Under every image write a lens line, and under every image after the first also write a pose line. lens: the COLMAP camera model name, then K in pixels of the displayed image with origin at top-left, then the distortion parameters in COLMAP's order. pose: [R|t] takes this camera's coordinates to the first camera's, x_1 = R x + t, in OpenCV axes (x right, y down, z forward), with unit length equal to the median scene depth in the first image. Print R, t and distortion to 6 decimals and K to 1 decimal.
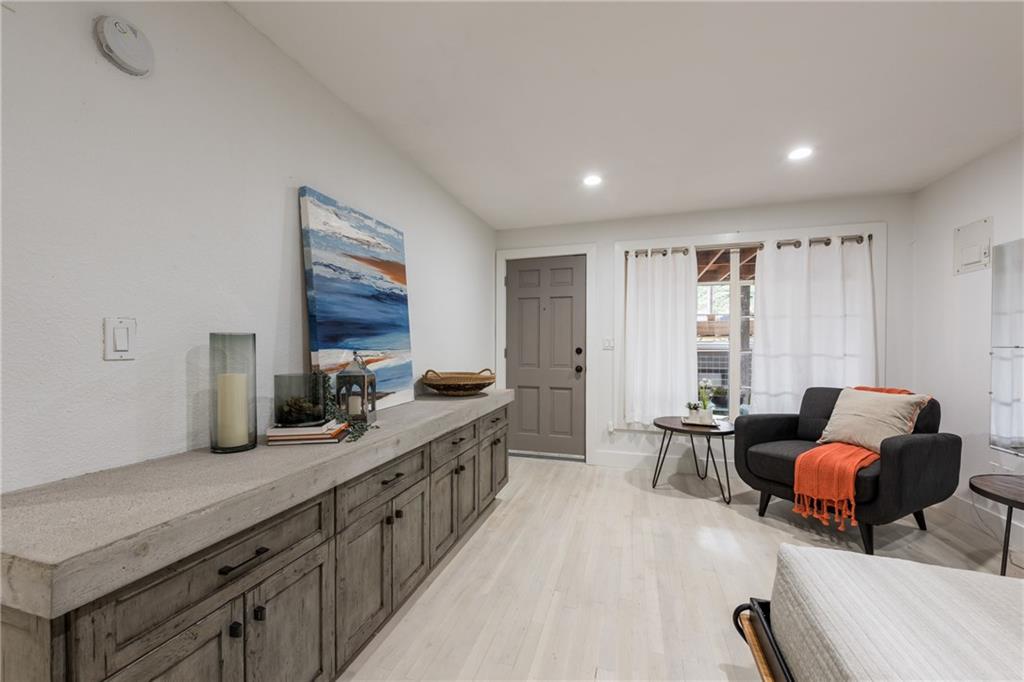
lens RADIAL K [[405.1, 0, 504.9], [0, 405.1, 351.6], [0, 0, 1]] dist [0.009082, -0.000444]
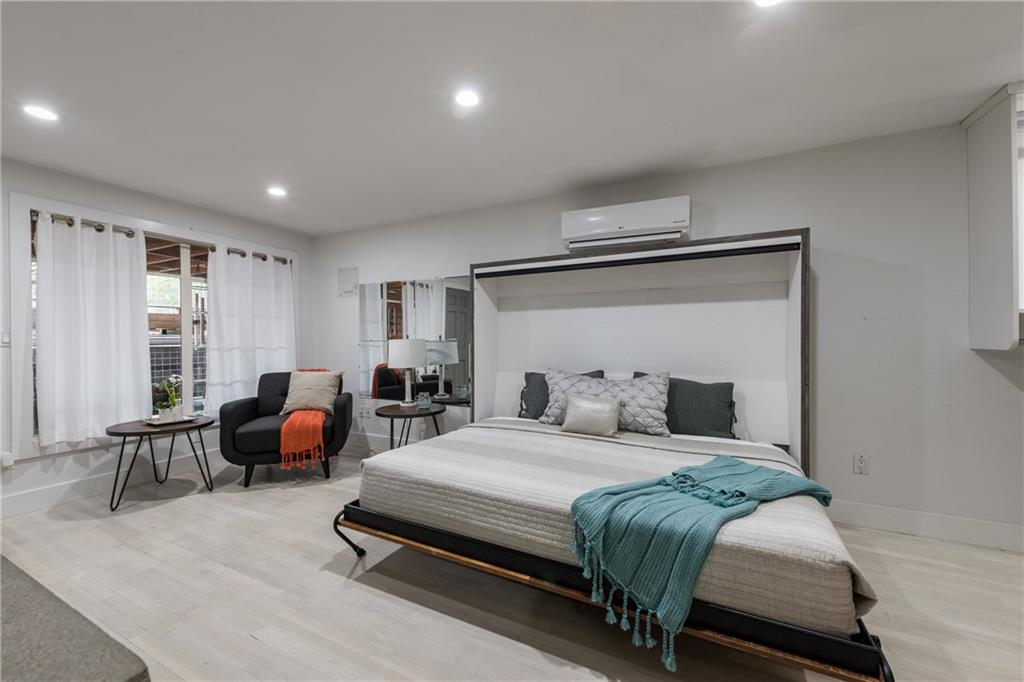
lens RADIAL K [[405.1, 0, 507.8], [0, 405.1, 343.2], [0, 0, 1]] dist [0.009082, -0.000444]
pose [[0.163250, -0.008581, 0.986547, -0.387643], [0.017781, 0.999825, 0.005754, 0.000674], [-0.986424, 0.016602, 0.163374, 0.068387]]
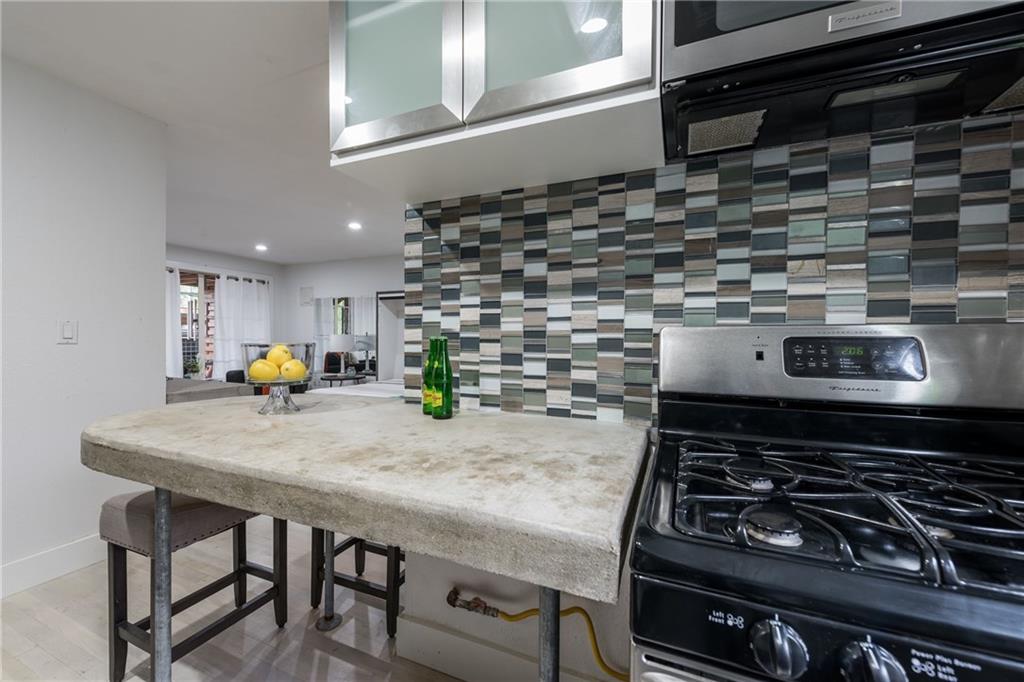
lens RADIAL K [[405.1, 0, 511.7], [0, 405.1, 338.3], [0, 0, 1]] dist [0.009082, -0.000444]
pose [[0.099933, -0.009611, 0.994948, -1.202291], [0.009617, 0.999916, 0.008693, 0.000433], [-0.994948, 0.008700, 0.100017, -0.509373]]
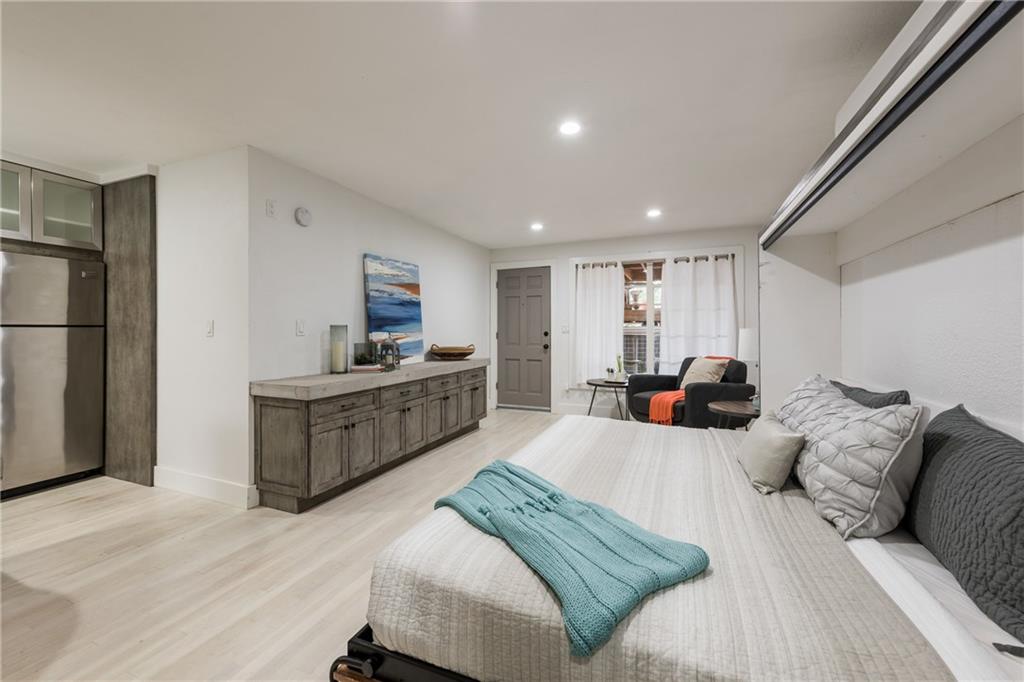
lens RADIAL K [[405.1, 0, 509.1], [0, 405.1, 332.9], [0, 0, 1]] dist [0.009082, -0.000444]
pose [[0.995537, -0.002361, -0.094345, 0.264809], [0.001403, 0.999947, -0.010217, 0.013340], [0.094364, 0.010039, 0.995487, -0.611159]]
